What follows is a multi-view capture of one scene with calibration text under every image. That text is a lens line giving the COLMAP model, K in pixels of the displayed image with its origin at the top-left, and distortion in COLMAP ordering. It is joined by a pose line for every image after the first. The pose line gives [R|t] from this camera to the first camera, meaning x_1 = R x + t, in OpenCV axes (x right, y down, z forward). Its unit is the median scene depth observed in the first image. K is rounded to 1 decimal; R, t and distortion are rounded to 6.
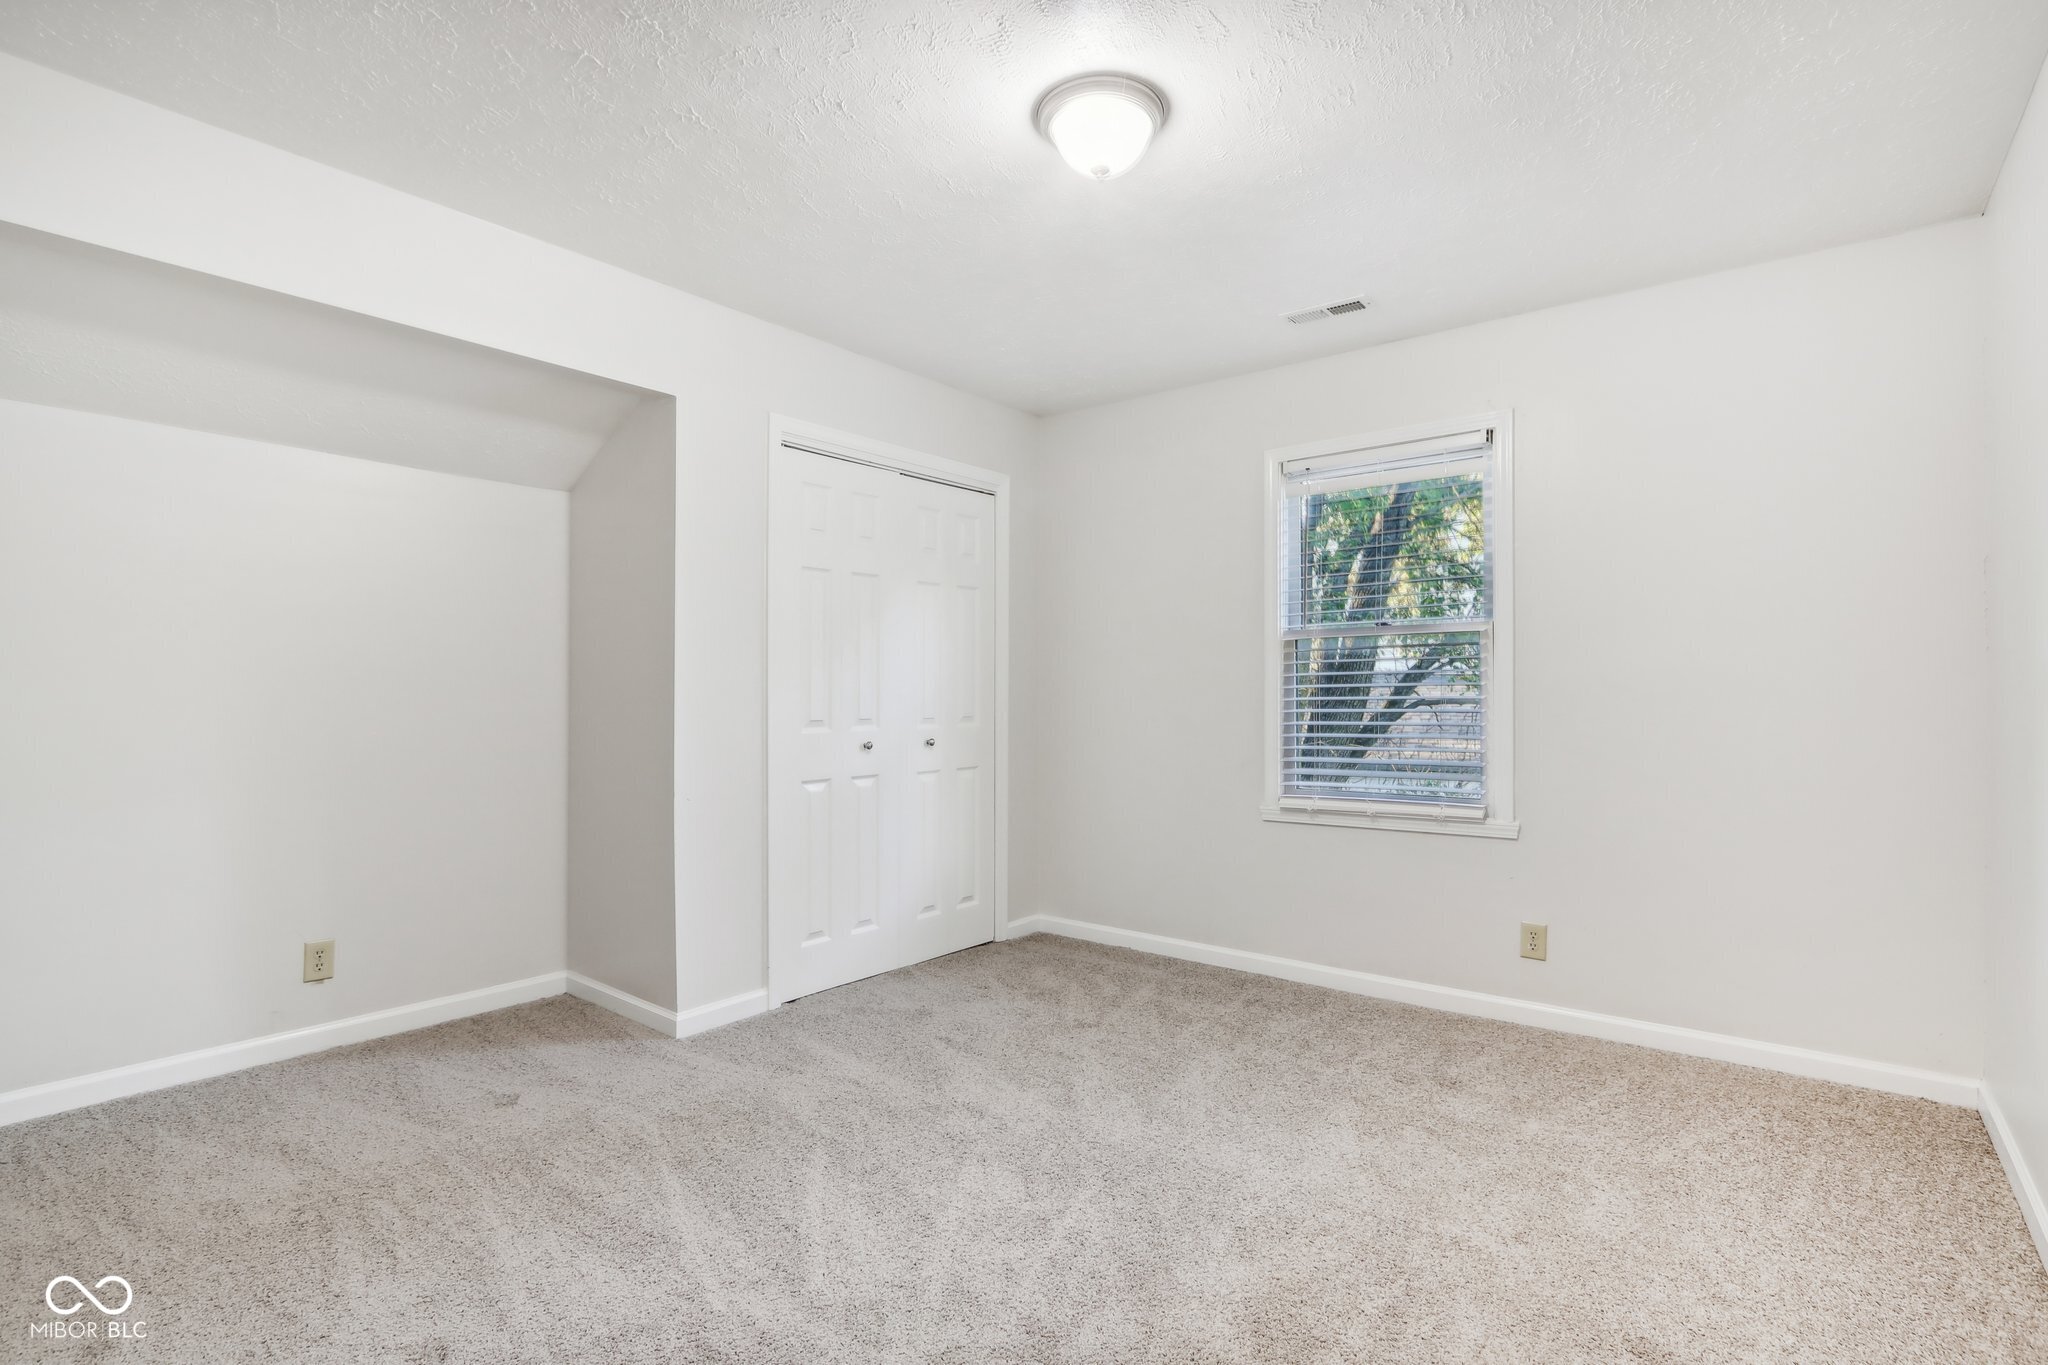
lens RADIAL K [[977.7, 0, 1014.7], [0, 977.7, 686.3], [0, 0, 1]] dist [-0.013785, 0.000132]
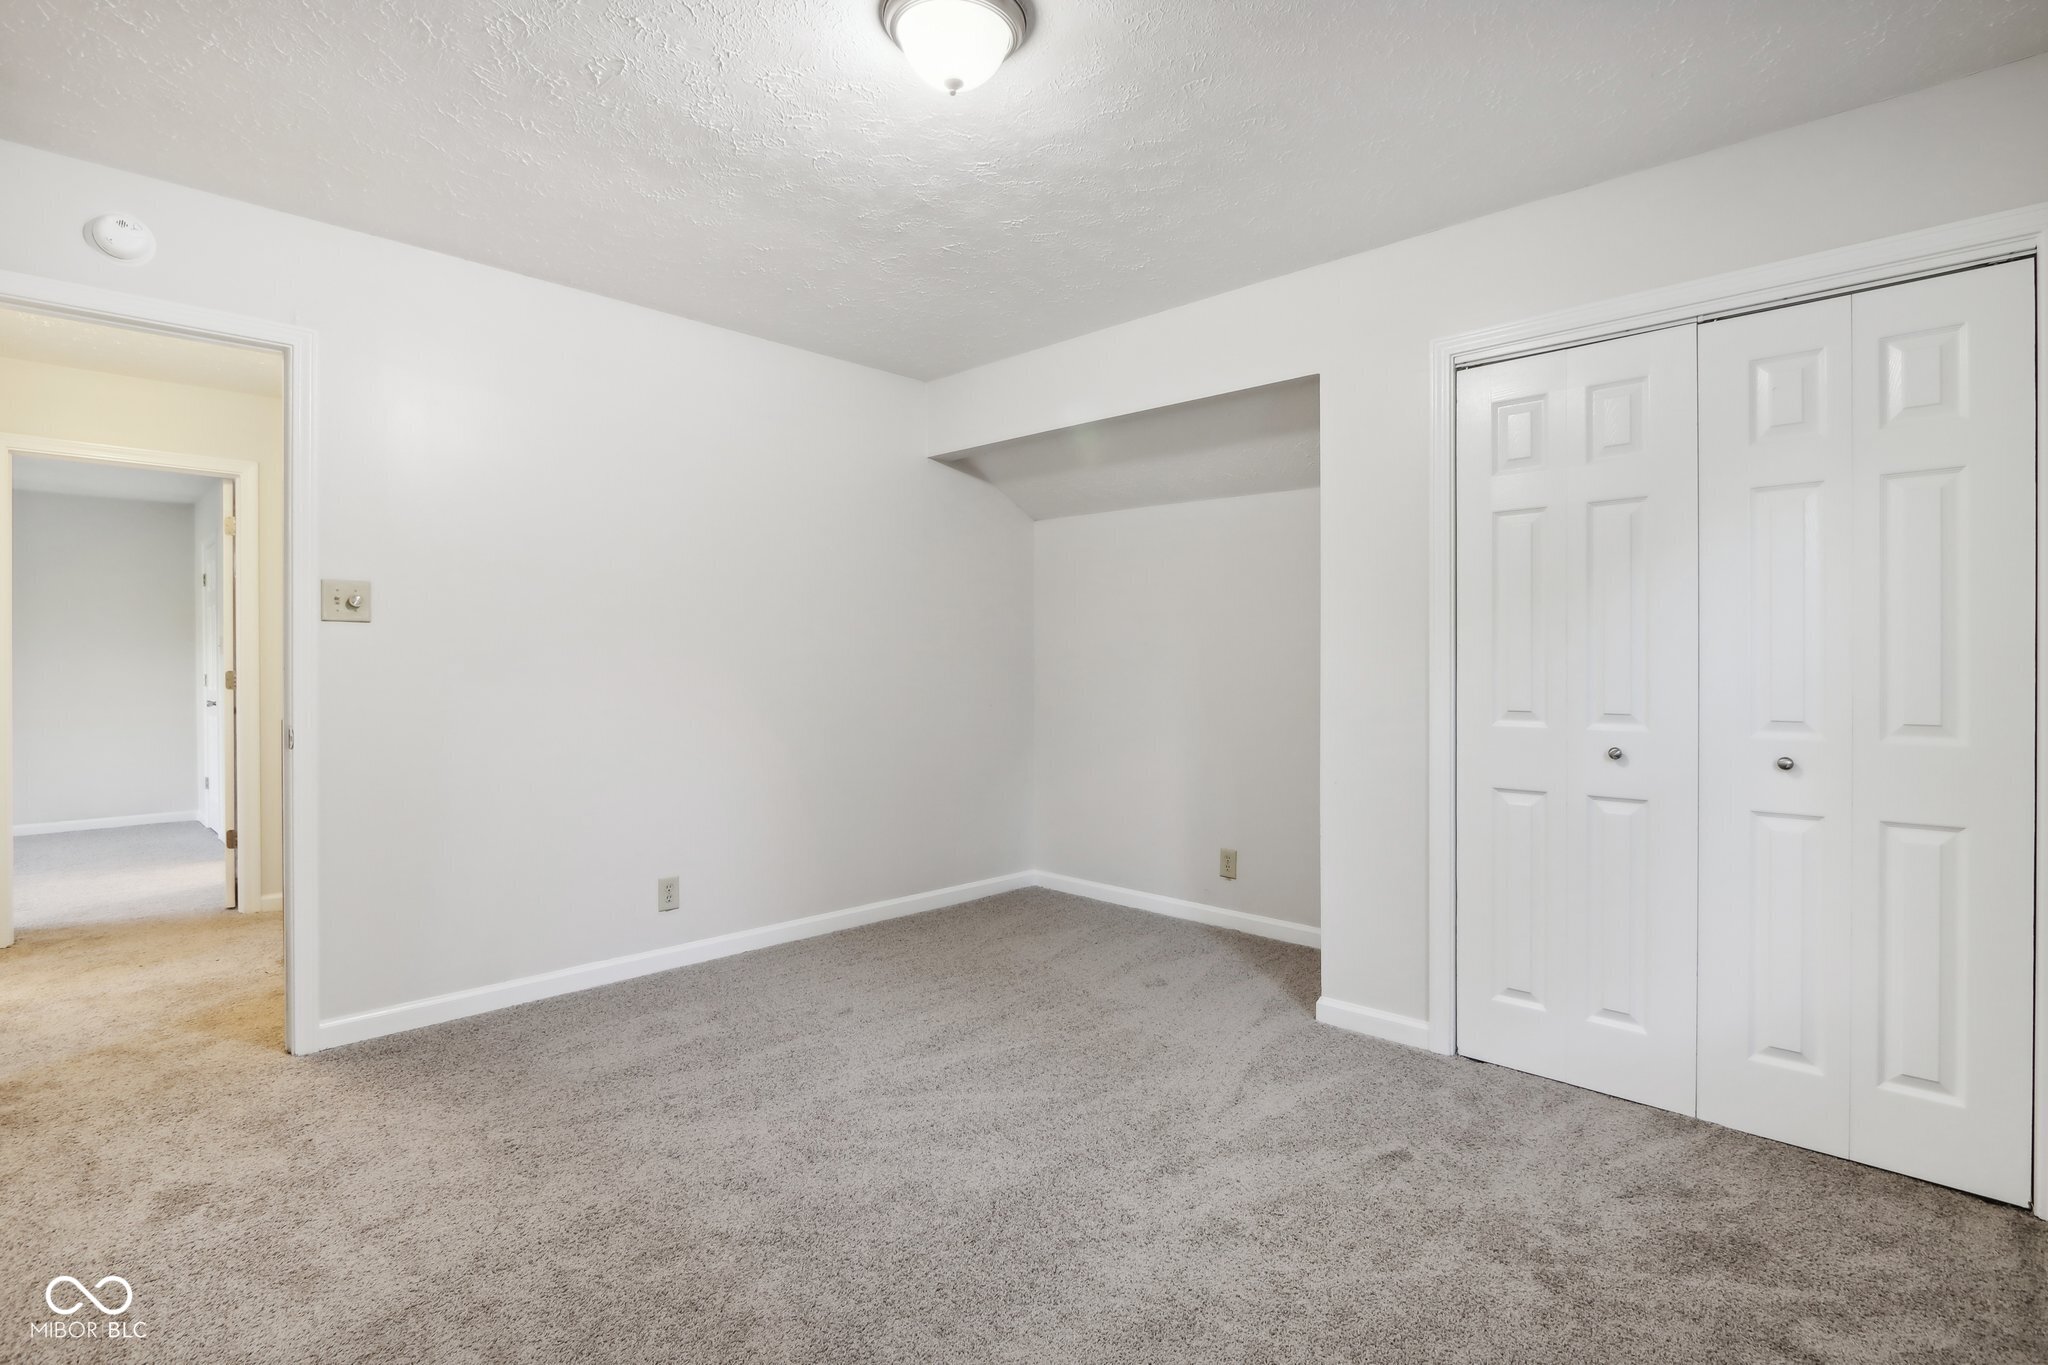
lens RADIAL K [[977.7, 0, 1014.9], [0, 977.7, 674.5], [0, 0, 1]] dist [-0.013785, 0.000132]
pose [[-0.096904, 0.006459, -0.995273, 0.665412], [0.000797, 0.999979, 0.006411, 0.001510], [0.995293, -0.000172, -0.096907, 0.778119]]
